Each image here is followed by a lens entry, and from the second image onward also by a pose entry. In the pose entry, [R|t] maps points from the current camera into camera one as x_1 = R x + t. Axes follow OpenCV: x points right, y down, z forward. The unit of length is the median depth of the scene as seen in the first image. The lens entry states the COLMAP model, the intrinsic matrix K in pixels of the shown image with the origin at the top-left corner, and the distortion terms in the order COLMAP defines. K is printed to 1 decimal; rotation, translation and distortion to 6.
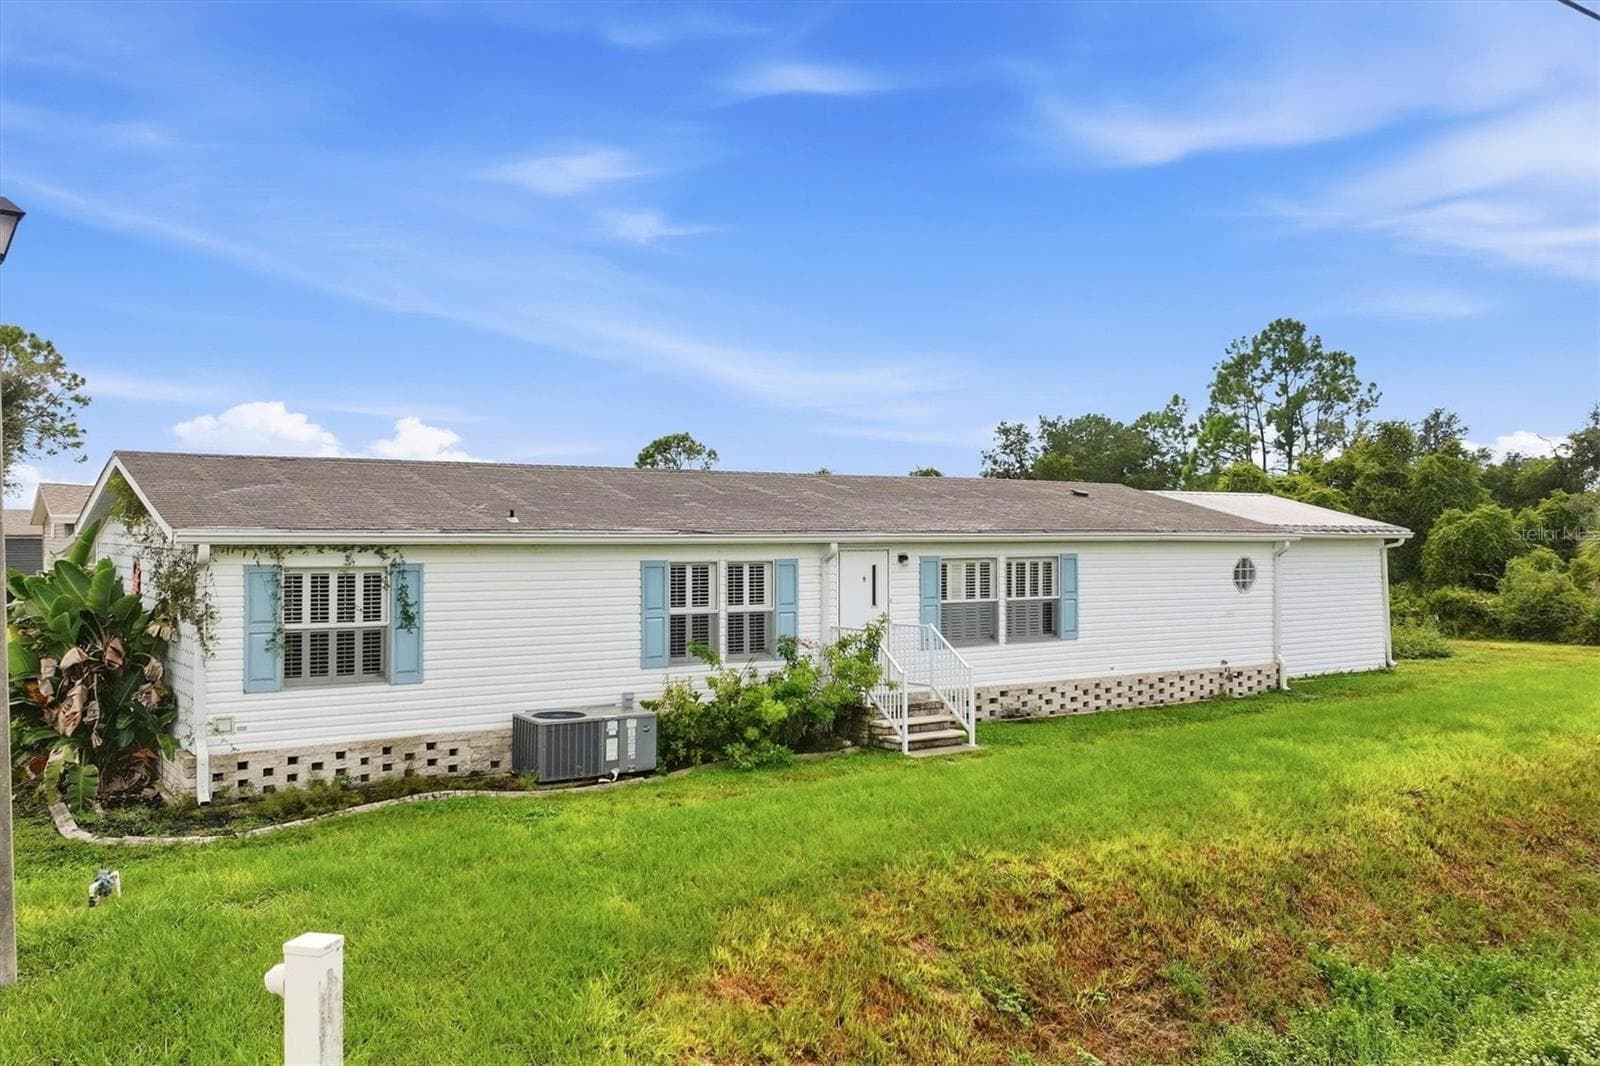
lens RADIAL K [[1325.5, 0, 800.0], [0, 1325.5, 533.0], [0, 0, 1]] dist [0.008878, -0.016315]
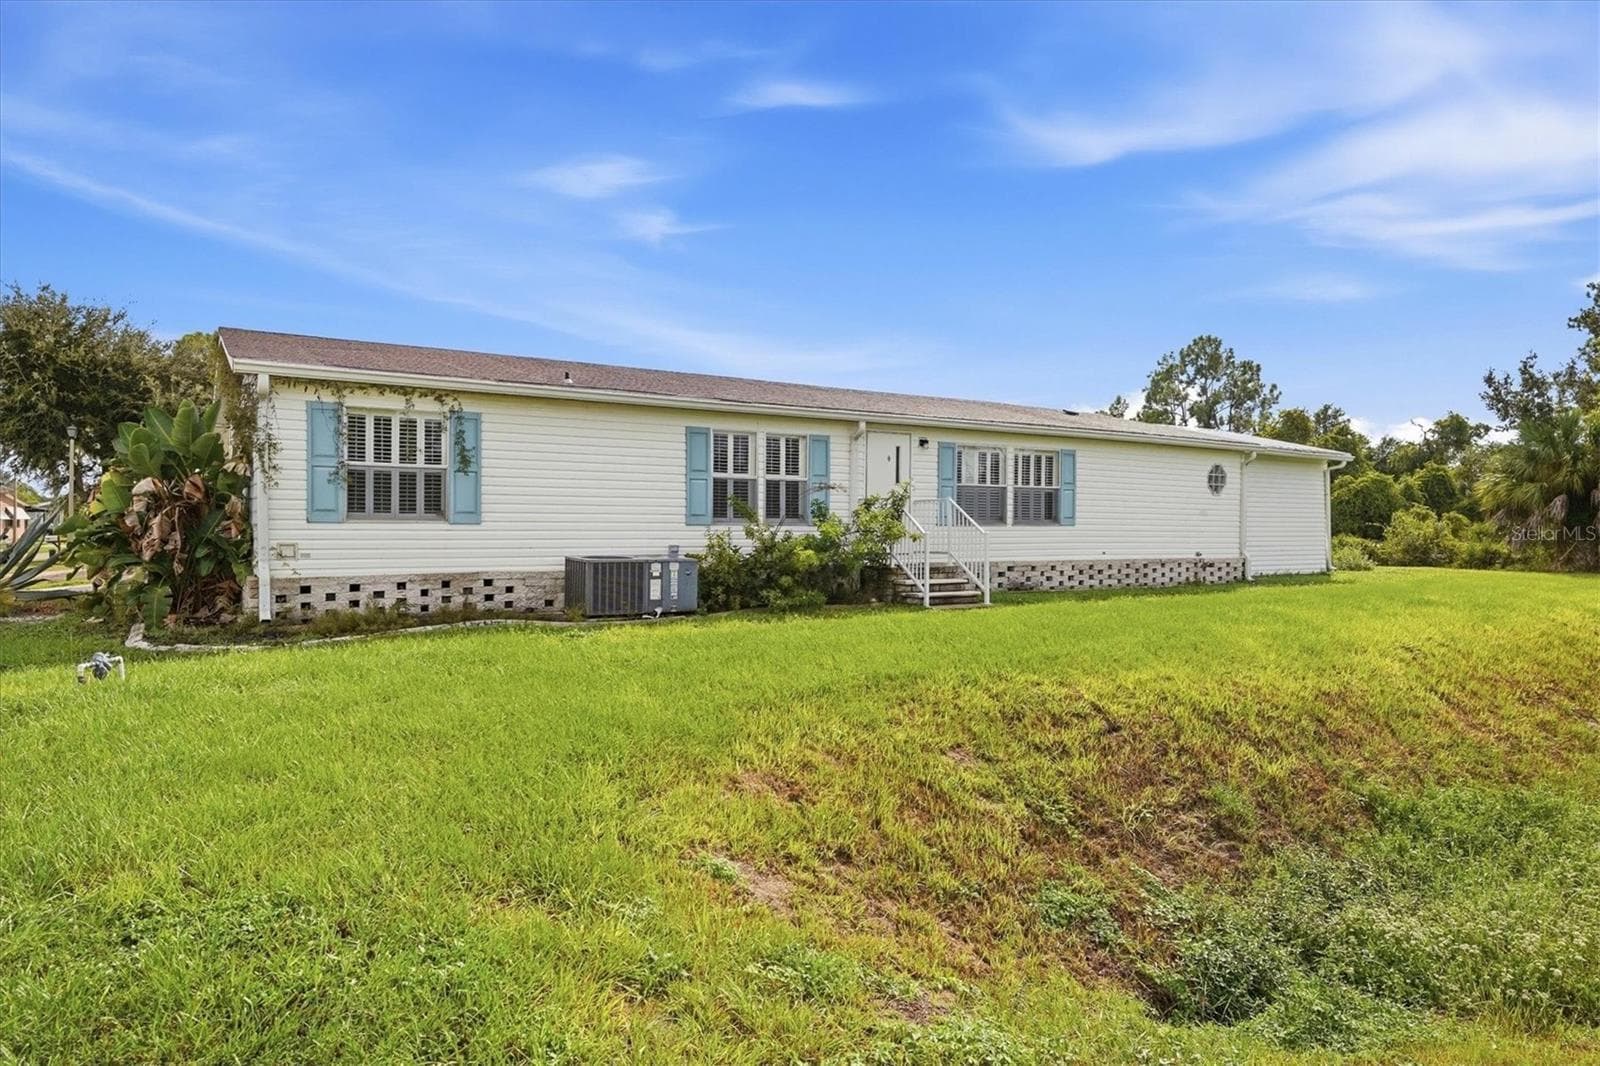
lens RADIAL K [[961.1, 0, 782.6], [0, 961.1, 540.6], [0, 0, 1]] dist [-0.001797, 0.003507]
pose [[0.998863, 0.008371, -0.046932, -0.002776], [-0.007287, 0.999704, 0.023210, 0.103098], [0.047112, -0.022841, 0.998628, 0.224405]]
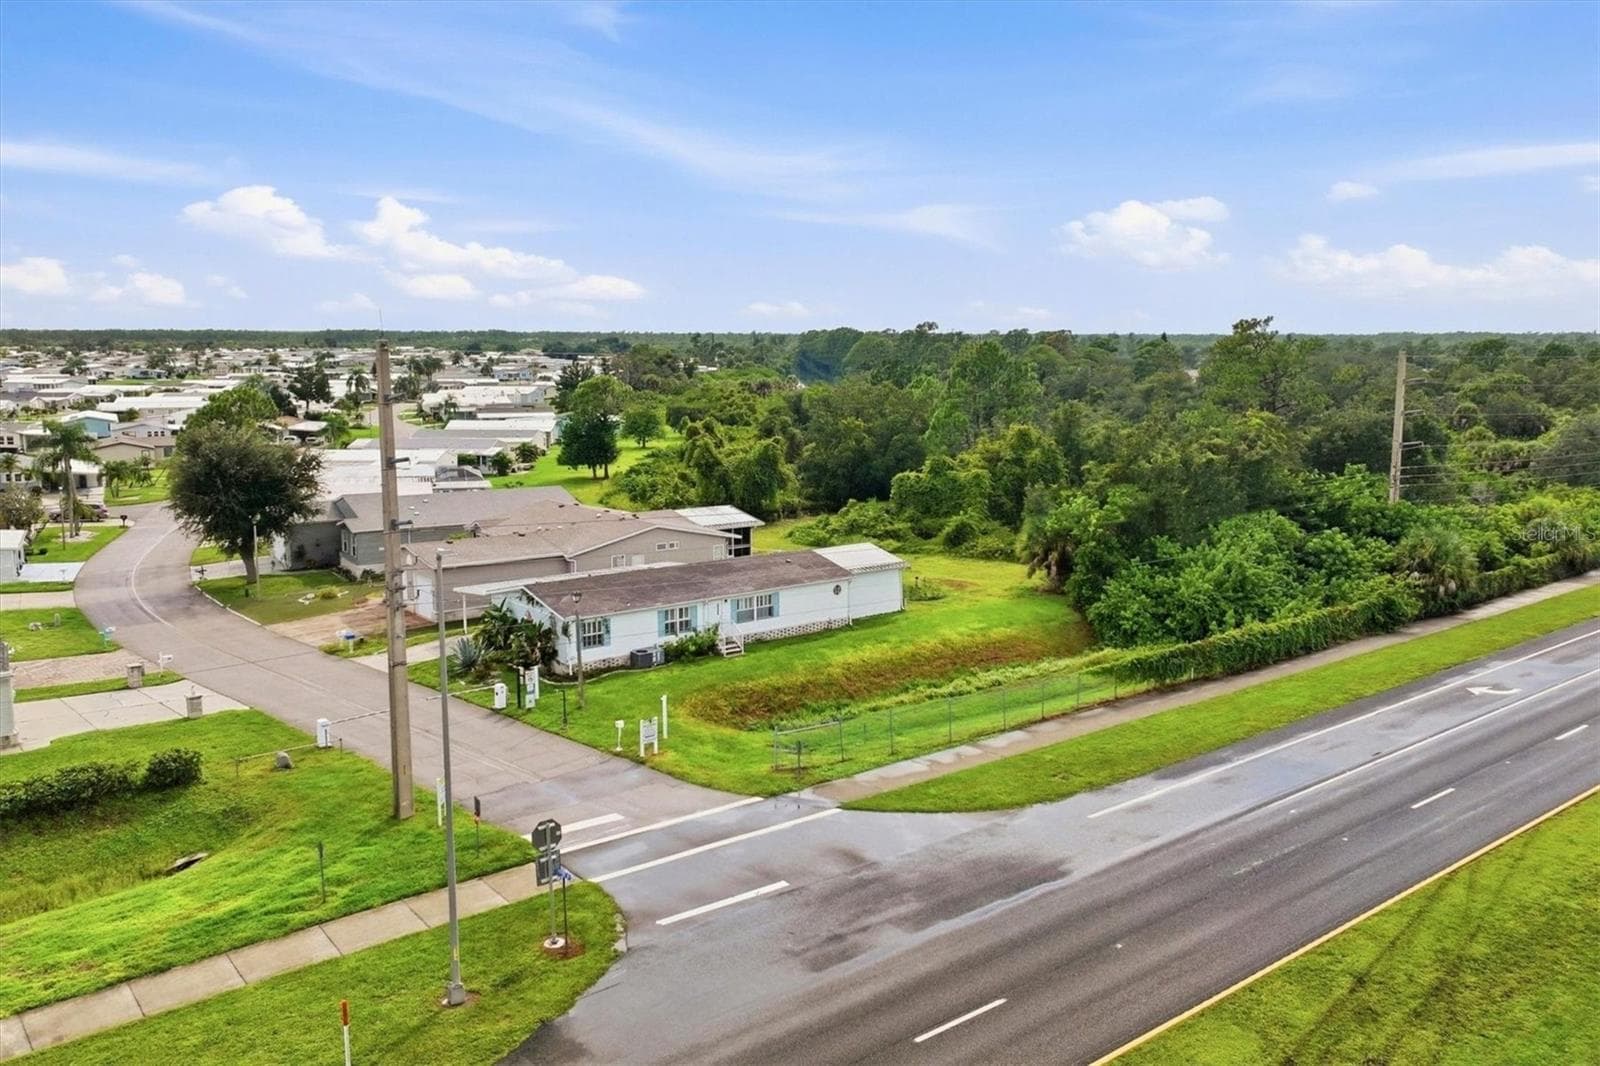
lens RADIAL K [[1325.5, 0, 800.0], [0, 1325.5, 533.0], [0, 0, 1]] dist [0.008878, -0.016315]
pose [[0.996434, -0.010729, 0.083695, -0.027283], [-0.001824, 0.988913, 0.148485, -0.865377], [-0.084360, -0.148108, 0.985367, -3.157217]]
